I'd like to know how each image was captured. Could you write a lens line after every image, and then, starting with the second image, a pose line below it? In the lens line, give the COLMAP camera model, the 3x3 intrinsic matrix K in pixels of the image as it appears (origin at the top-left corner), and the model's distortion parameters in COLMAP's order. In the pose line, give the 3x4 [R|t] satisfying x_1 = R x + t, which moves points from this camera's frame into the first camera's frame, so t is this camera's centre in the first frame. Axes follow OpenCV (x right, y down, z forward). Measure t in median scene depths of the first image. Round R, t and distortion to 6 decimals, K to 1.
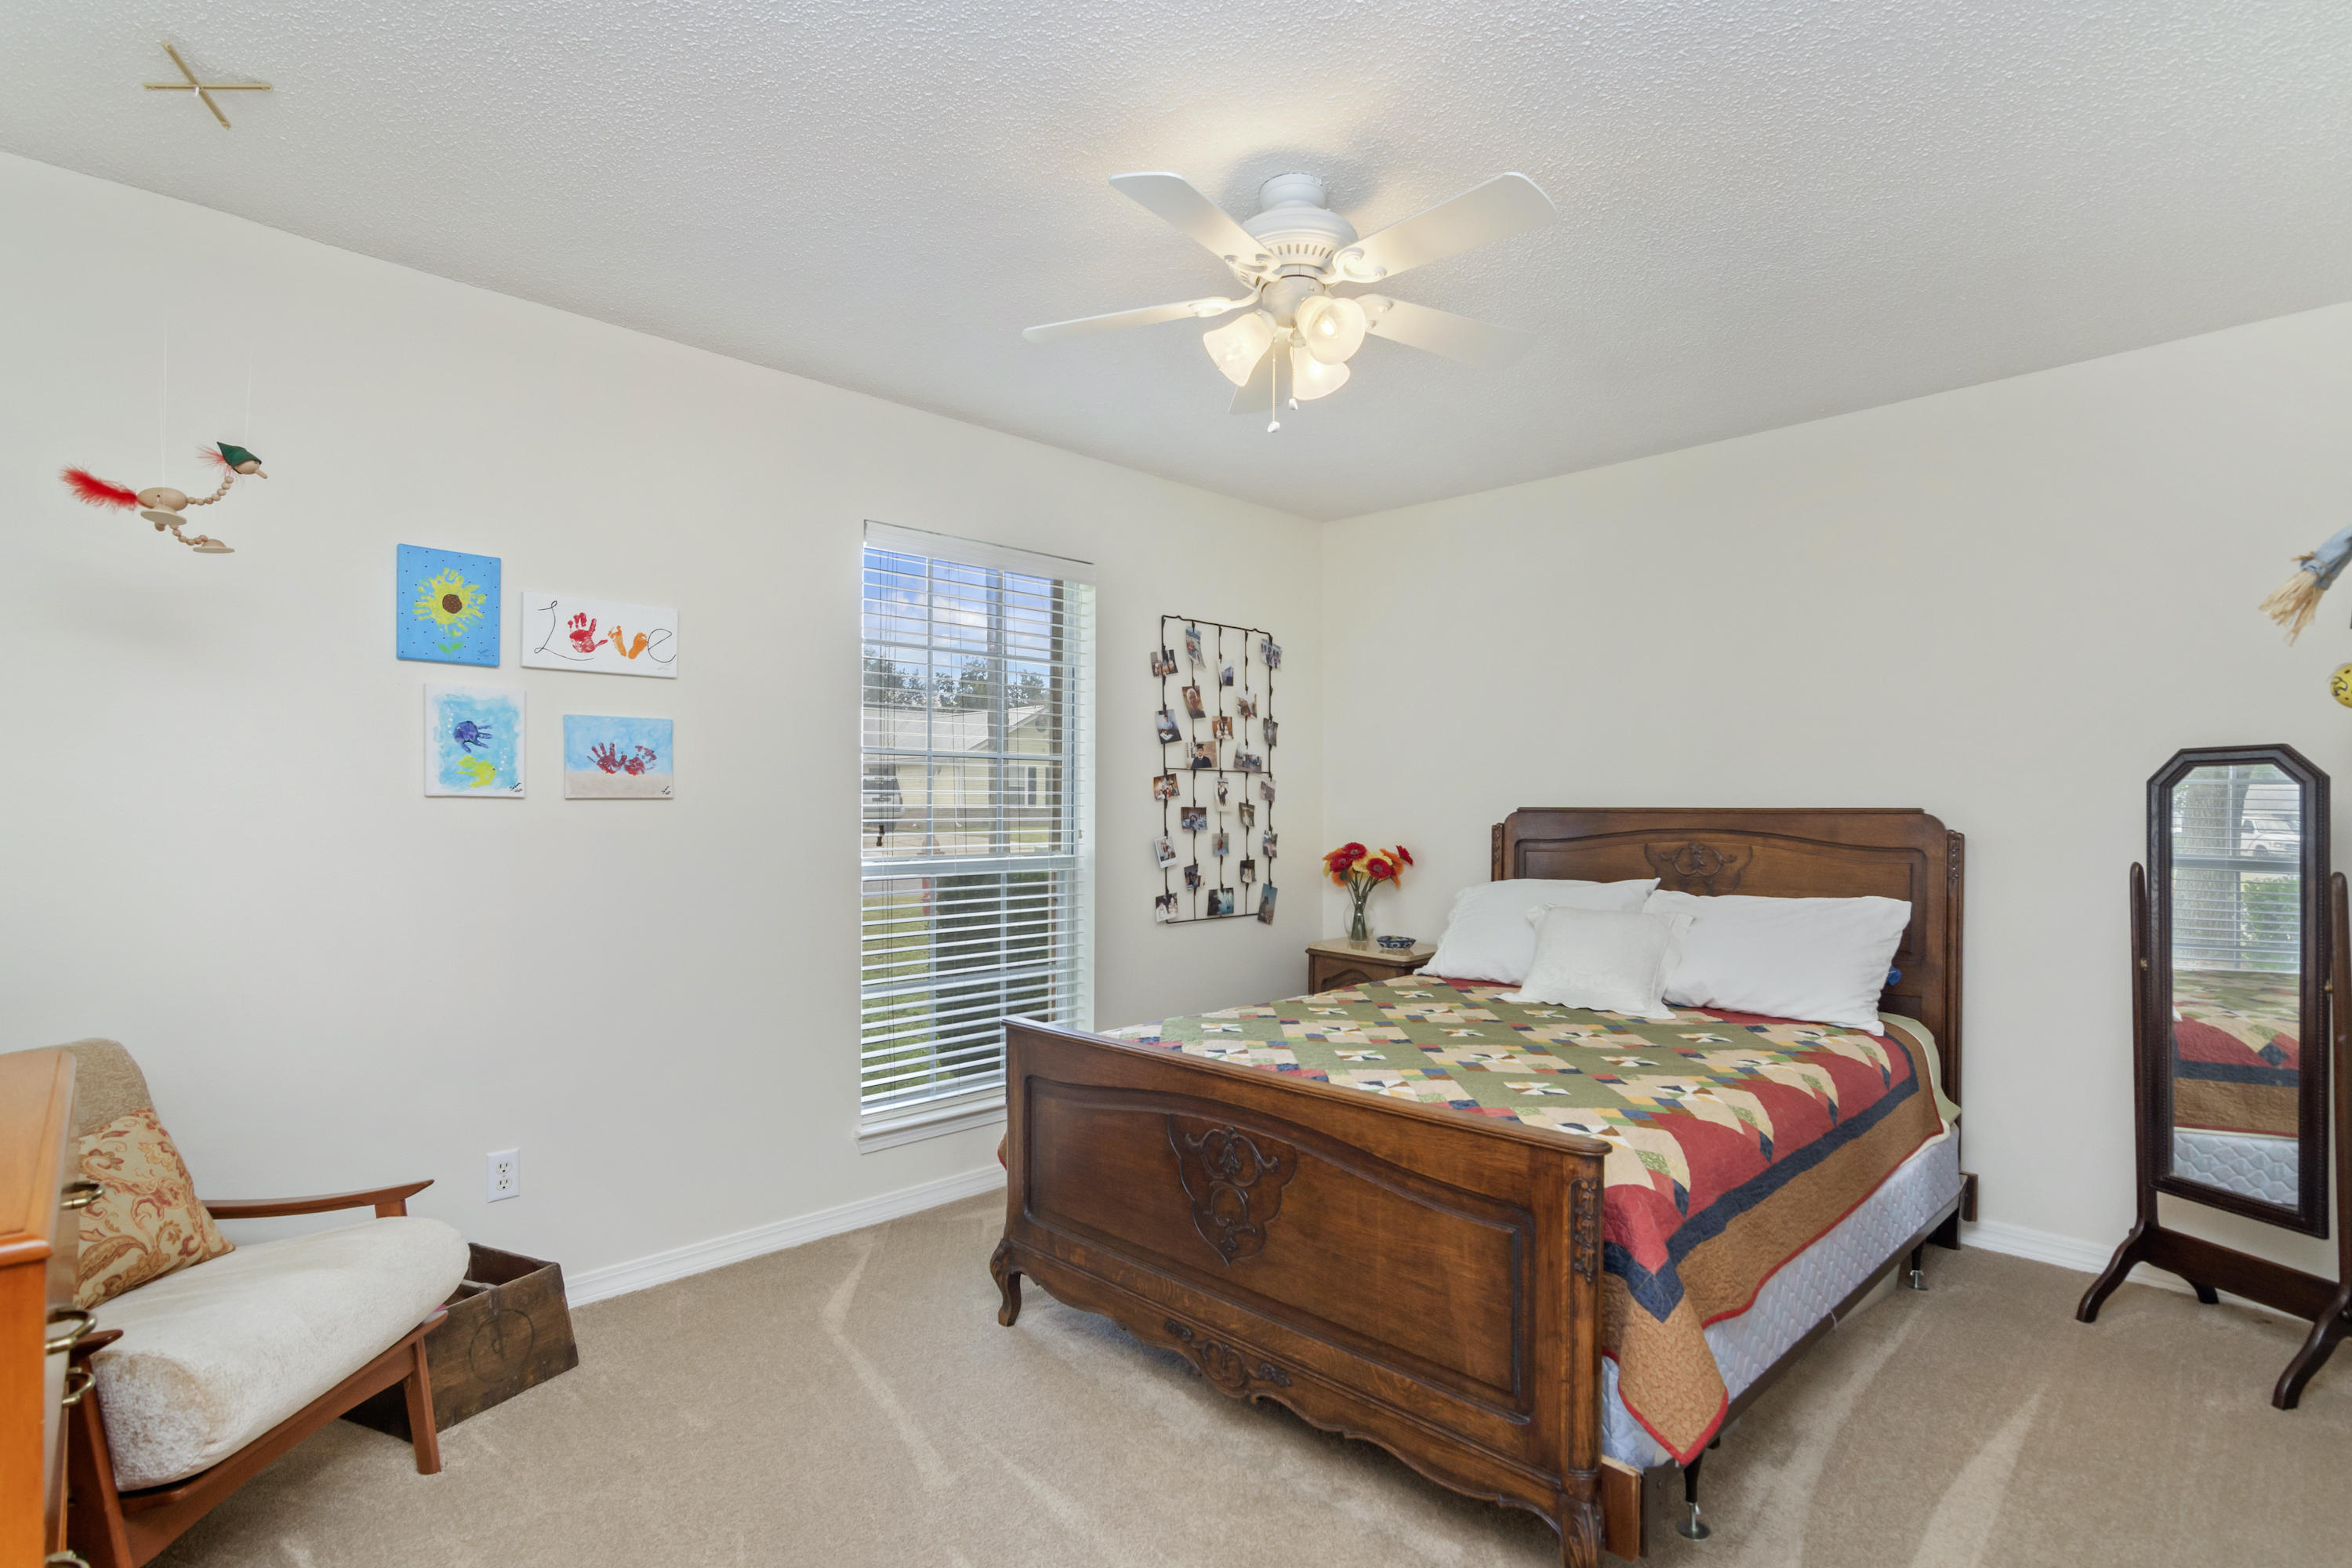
lens RADIAL K [[1179.1, 0, 1173.3], [0, 1179.1, 813.0], [0, 0, 1]] dist [-0.000945, -0.000062]
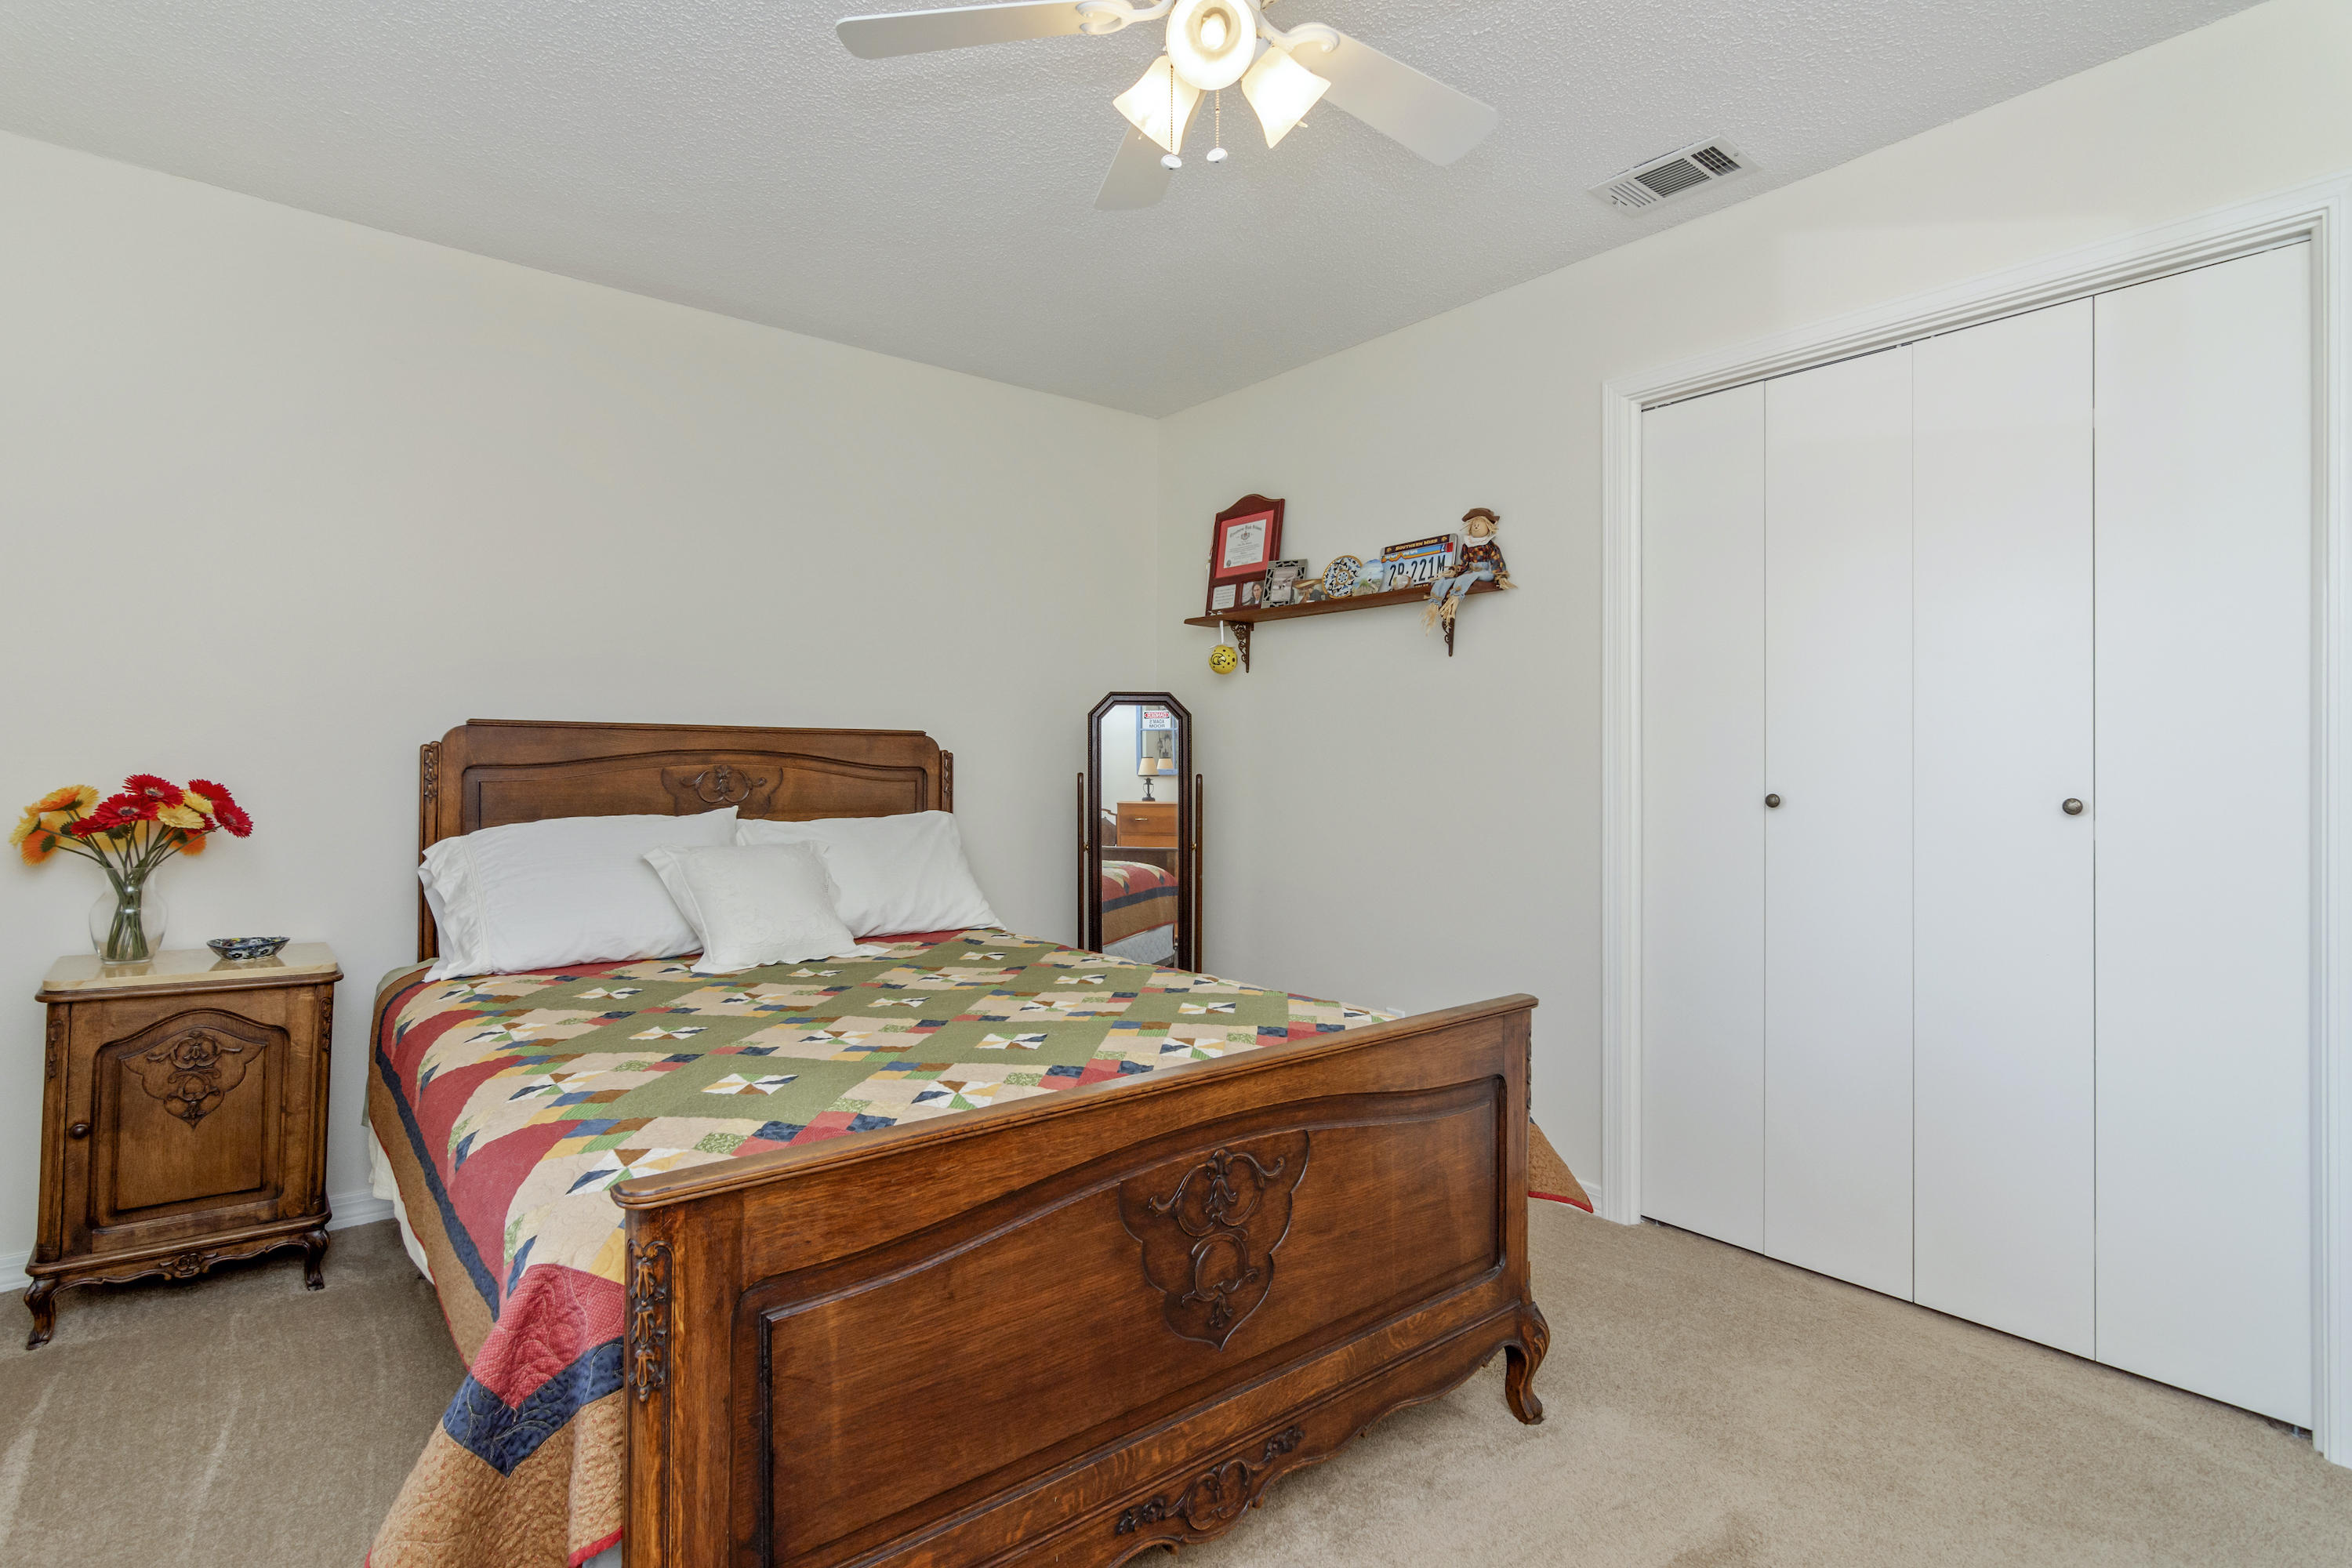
lens RADIAL K [[1136.9, 0, 1176.0], [0, 1136.9, 784.0], [0, 0, 1]] dist [0.000010, -0.000058]
pose [[0.093258, -0.016949, 0.995498, -0.420720], [0.000544, 0.999856, 0.016972, 0.028170], [-0.995642, -0.001041, 0.093253, 0.660788]]
